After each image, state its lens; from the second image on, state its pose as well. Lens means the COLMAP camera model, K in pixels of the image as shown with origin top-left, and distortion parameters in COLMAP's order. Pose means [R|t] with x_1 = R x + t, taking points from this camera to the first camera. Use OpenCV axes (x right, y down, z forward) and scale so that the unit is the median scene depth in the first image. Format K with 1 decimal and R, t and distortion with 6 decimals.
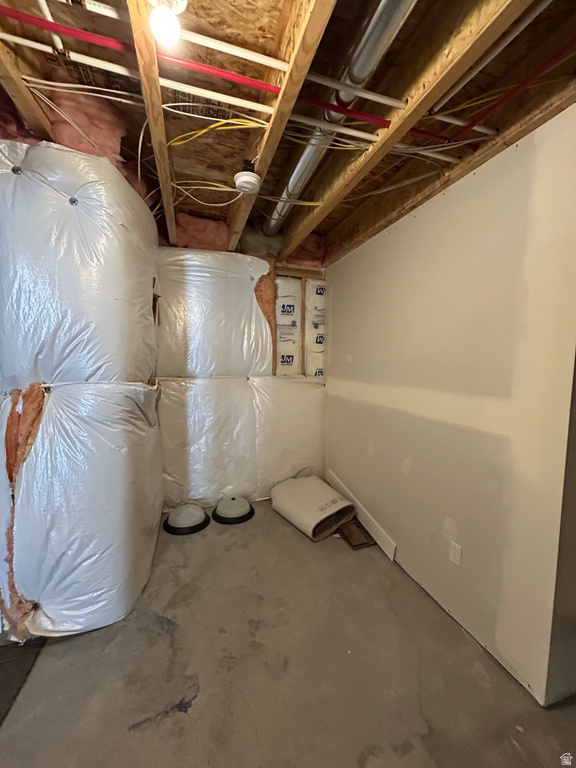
lens RADIAL K [[308.5, 0, 286.5], [0, 308.5, 382.2], [0, 0, 1]] dist [-0.002234, -0.000287]
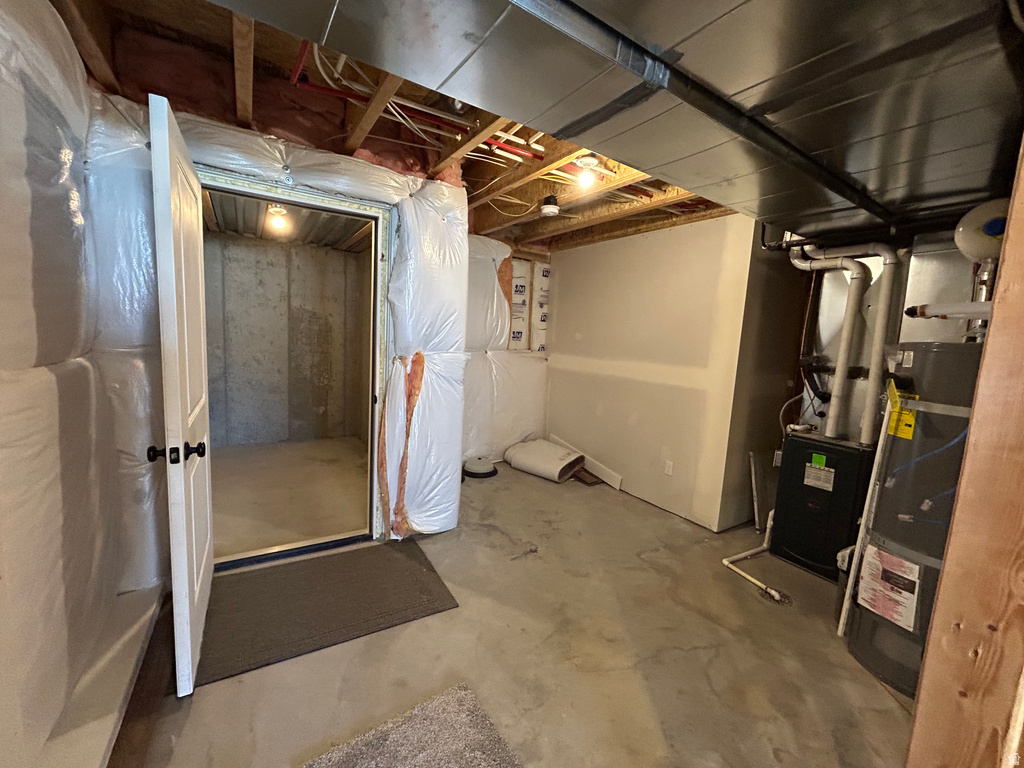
lens RADIAL K [[411.3, 0, 507.4], [0, 411.3, 380.2], [0, 0, 1]] dist [-0.002234, -0.000287]
pose [[0.965995, 0.009022, 0.258402, -0.428573], [-0.022273, 0.998580, 0.048398, 0.016044], [-0.257598, -0.052507, 0.964824, -0.423309]]
